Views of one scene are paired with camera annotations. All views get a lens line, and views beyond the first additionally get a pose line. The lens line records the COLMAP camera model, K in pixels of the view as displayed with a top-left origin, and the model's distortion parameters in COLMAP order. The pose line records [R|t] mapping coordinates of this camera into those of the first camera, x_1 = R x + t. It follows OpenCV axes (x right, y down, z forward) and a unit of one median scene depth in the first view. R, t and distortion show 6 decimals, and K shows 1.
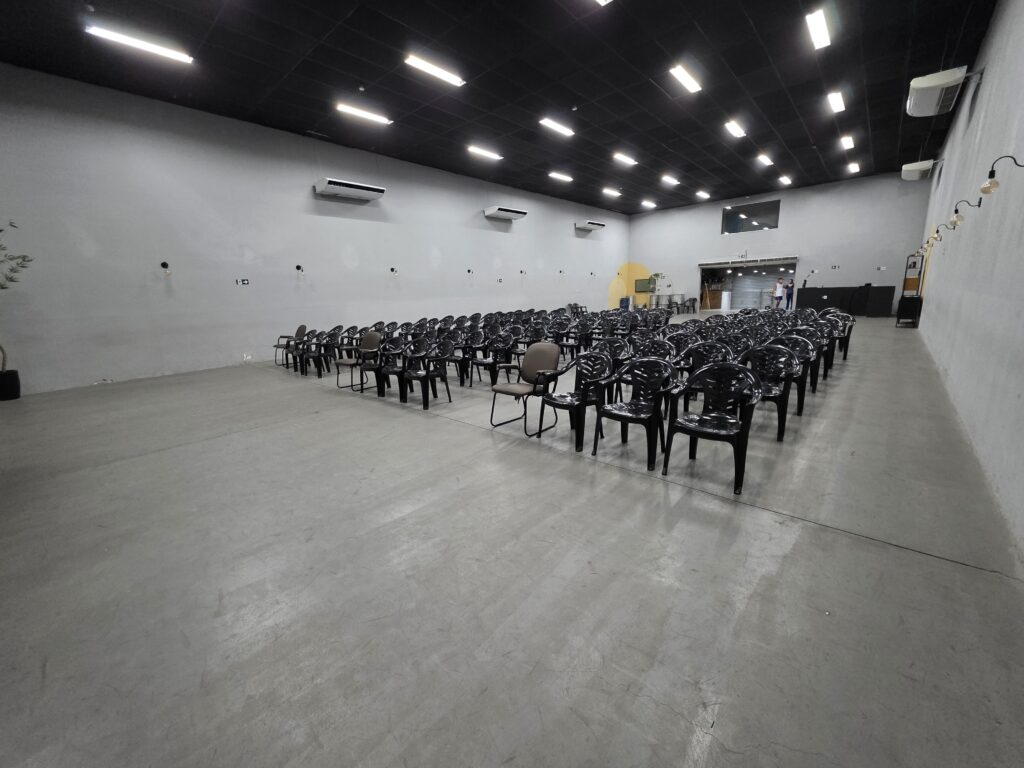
lens RADIAL K [[411.8, 0, 495.7], [0, 411.8, 409.3], [0, 0, 1]] dist [0.004301, -0.000051]
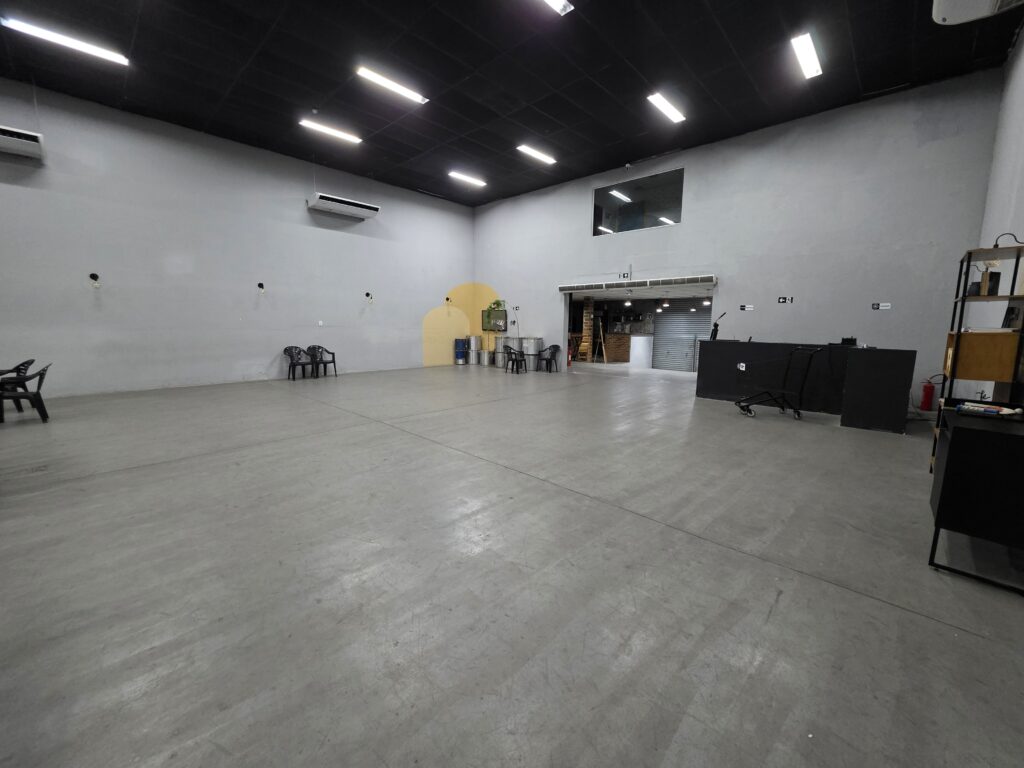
lens RADIAL K [[411.8, 0, 513.0], [0, 411.8, 380.7], [0, 0, 1]] dist [0.004301, -0.000051]
pose [[0.998691, 0.049973, -0.010913, 0.176803], [-0.050983, 0.989757, -0.133351, -0.059052], [0.004137, 0.133733, 0.991009, 0.184253]]
